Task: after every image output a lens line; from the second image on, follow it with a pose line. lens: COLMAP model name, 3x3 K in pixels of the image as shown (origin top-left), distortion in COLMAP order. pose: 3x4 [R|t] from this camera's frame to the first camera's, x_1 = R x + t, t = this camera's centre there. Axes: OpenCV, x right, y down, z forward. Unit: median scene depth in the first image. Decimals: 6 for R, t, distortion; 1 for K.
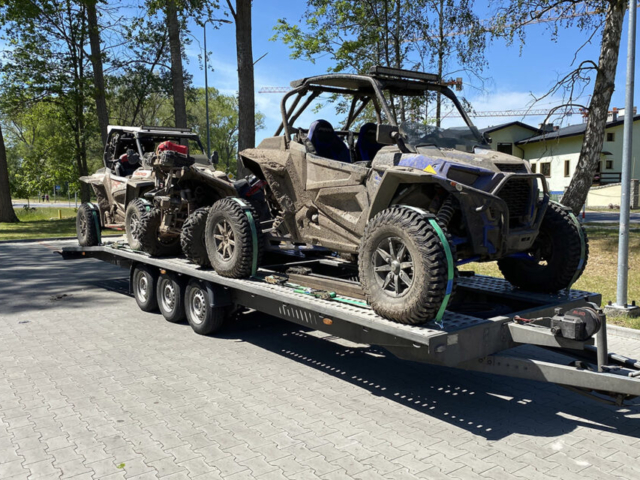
lens RADIAL K [[583.7, 0, 322.8], [0, 583.7, 238.8], [0, 0, 1]] dist [0.008811, 0.000000]
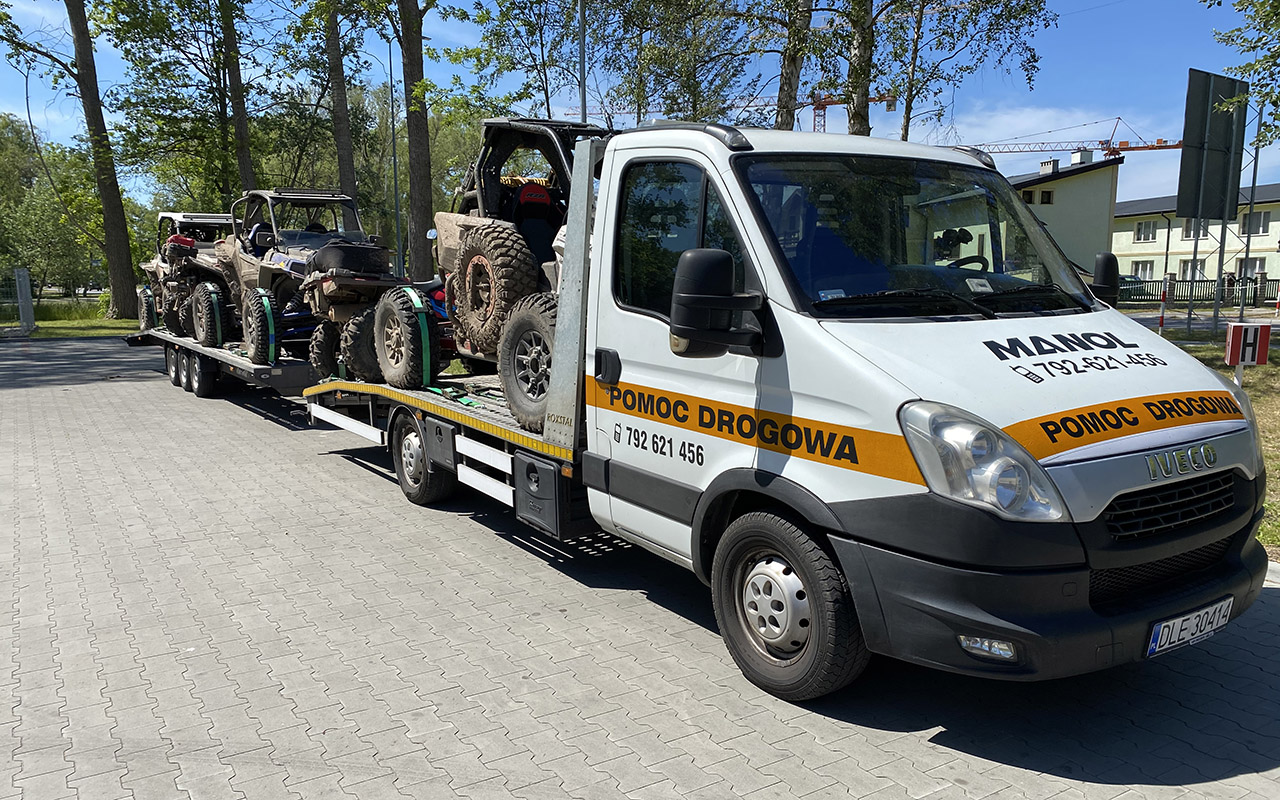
lens RADIAL K [[994.1, 0, 637.1], [0, 994.1, 413.4], [0, 0, 1]] dist [0.029224, -0.025317]
pose [[0.997957, 0.013918, -0.062356, 0.353554], [-0.010673, 0.998587, 0.052068, 0.034250], [0.062992, -0.051296, 0.996695, -0.429934]]
